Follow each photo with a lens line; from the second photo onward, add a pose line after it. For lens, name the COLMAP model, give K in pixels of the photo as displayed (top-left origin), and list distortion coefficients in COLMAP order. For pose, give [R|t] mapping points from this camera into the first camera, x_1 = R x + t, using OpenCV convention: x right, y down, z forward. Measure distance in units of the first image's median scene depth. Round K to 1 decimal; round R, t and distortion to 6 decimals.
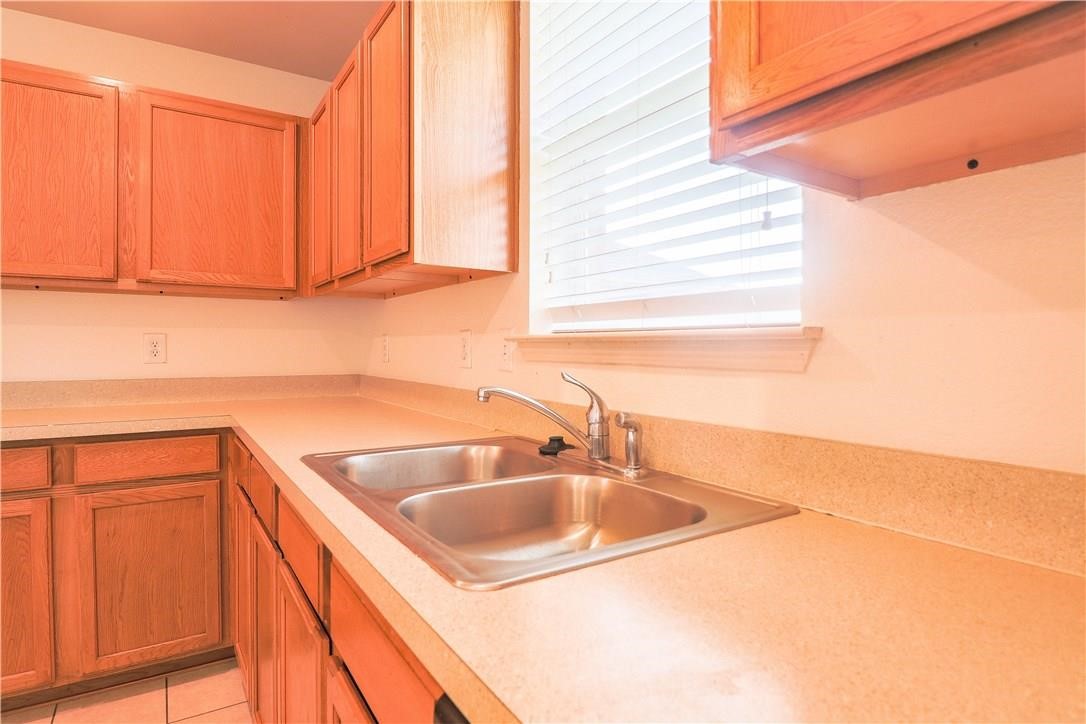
lens RADIAL K [[579.5, 0, 543.0], [0, 579.5, 362.0], [0, 0, 1]] dist [-0.000322, -0.019201]
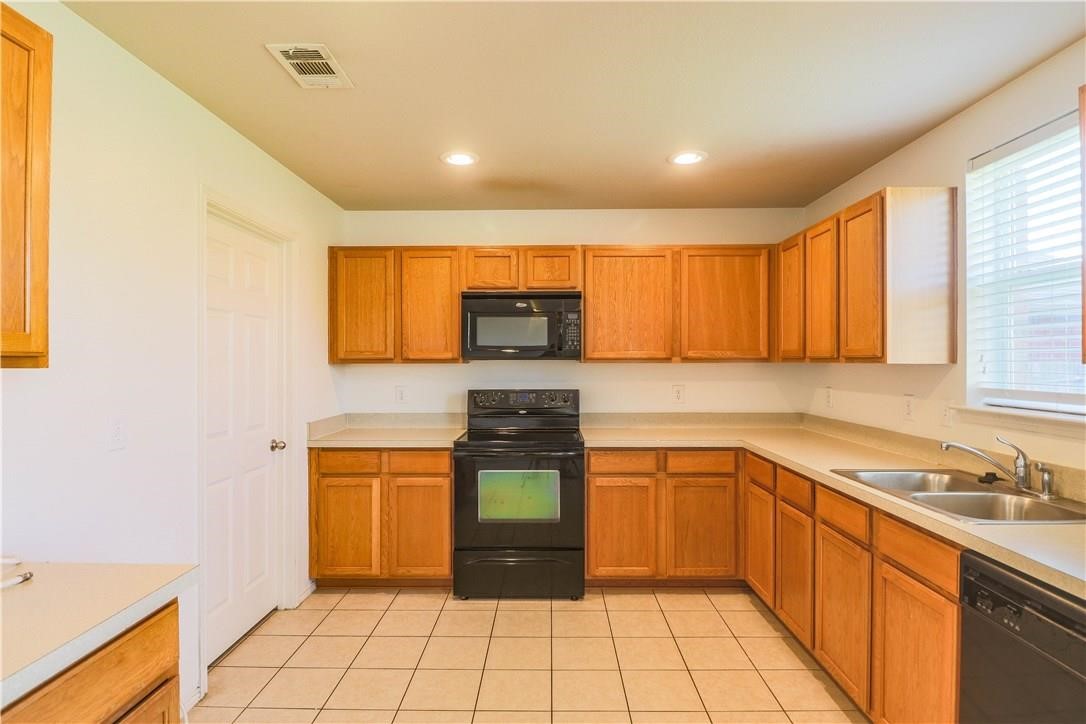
lens RADIAL K [[579.5, 0, 543.0], [0, 579.5, 362.0], [0, 0, 1]] dist [-0.000322, -0.019201]
pose [[0.828314, -0.003143, -0.560255, -0.113953], [-0.010984, 0.999701, -0.021847, -0.134708], [0.560156, 0.024250, 0.828032, -1.066592]]
